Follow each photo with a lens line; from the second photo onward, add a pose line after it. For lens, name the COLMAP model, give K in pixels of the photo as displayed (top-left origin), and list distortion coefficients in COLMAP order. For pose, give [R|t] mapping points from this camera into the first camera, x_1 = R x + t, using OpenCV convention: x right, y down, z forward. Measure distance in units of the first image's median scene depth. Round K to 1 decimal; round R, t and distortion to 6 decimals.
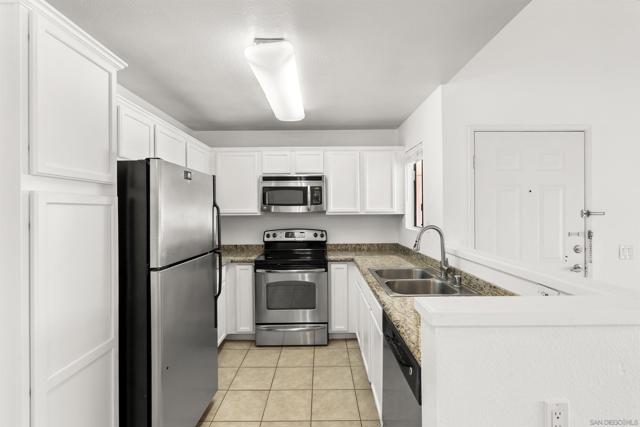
lens RADIAL K [[293.5, 0, 320.1], [0, 293.5, 210.2], [0, 0, 1]] dist [0.000101, -0.000068]
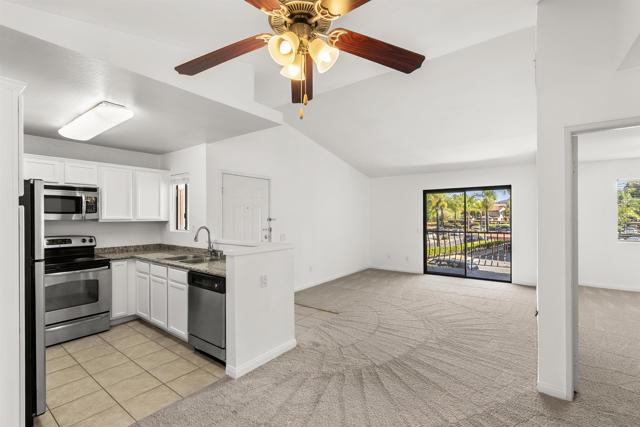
lens RADIAL K [[293.5, 0, 320.1], [0, 293.5, 210.2], [0, 0, 1]] dist [0.000101, -0.000068]
pose [[0.600614, 0.021598, 0.799247, -0.390373], [0.001655, 0.999599, -0.028256, 0.003771], [-0.799537, 0.018294, 0.600338, -0.386333]]
